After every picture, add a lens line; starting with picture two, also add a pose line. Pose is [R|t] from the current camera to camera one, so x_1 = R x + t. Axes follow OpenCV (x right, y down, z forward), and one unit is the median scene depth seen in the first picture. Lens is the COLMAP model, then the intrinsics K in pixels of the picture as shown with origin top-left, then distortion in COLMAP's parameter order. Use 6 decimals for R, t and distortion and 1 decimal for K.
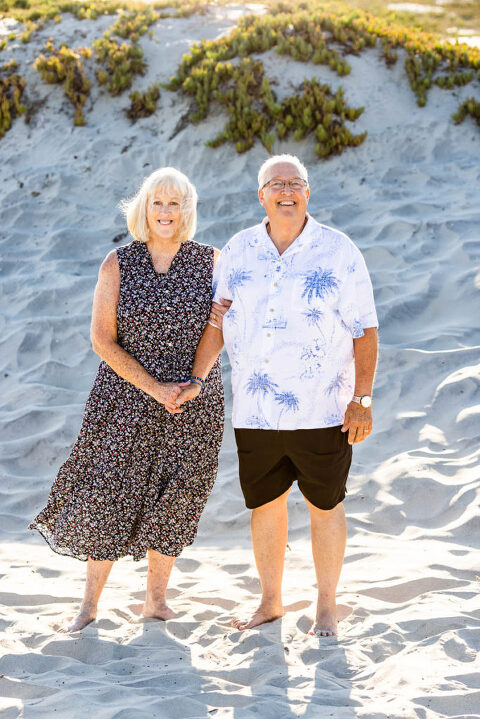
lens RADIAL K [[3917.2, 0, 240.0], [0, 3917.2, 359.5], [0, 0, 1]] dist [0.150475, -6.541681]
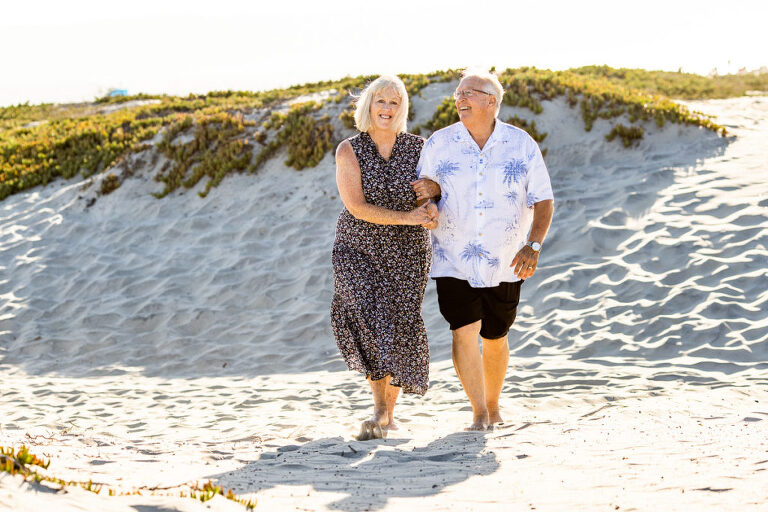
lens RADIAL K [[4184.1, 0, 384.0], [0, 4184.1, 256.0], [0, 0, 1]] dist [0.150475, -6.541681]
pose [[0.994227, -0.041604, -0.098899, 0.129083], [0.036182, 0.997775, -0.056003, 0.073306], [0.101009, 0.052101, 0.993520, -0.630854]]
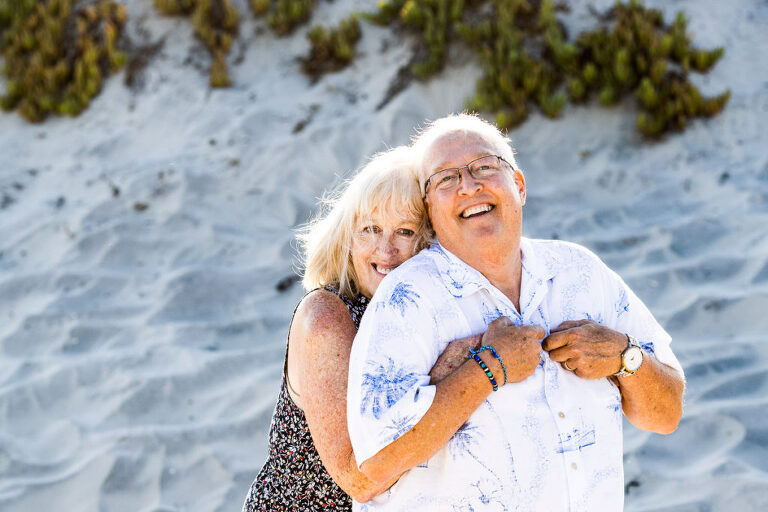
lens RADIAL K [[5737.4, 0, 384.0], [0, 5737.4, 256.0], [0, 0, 1]] dist [0.102625, -25.779759]
pose [[0.999787, -0.007536, -0.019188, -0.001406], [0.006806, 0.999262, -0.037803, -0.003717], [0.019459, 0.037665, 0.999101, 0.175387]]
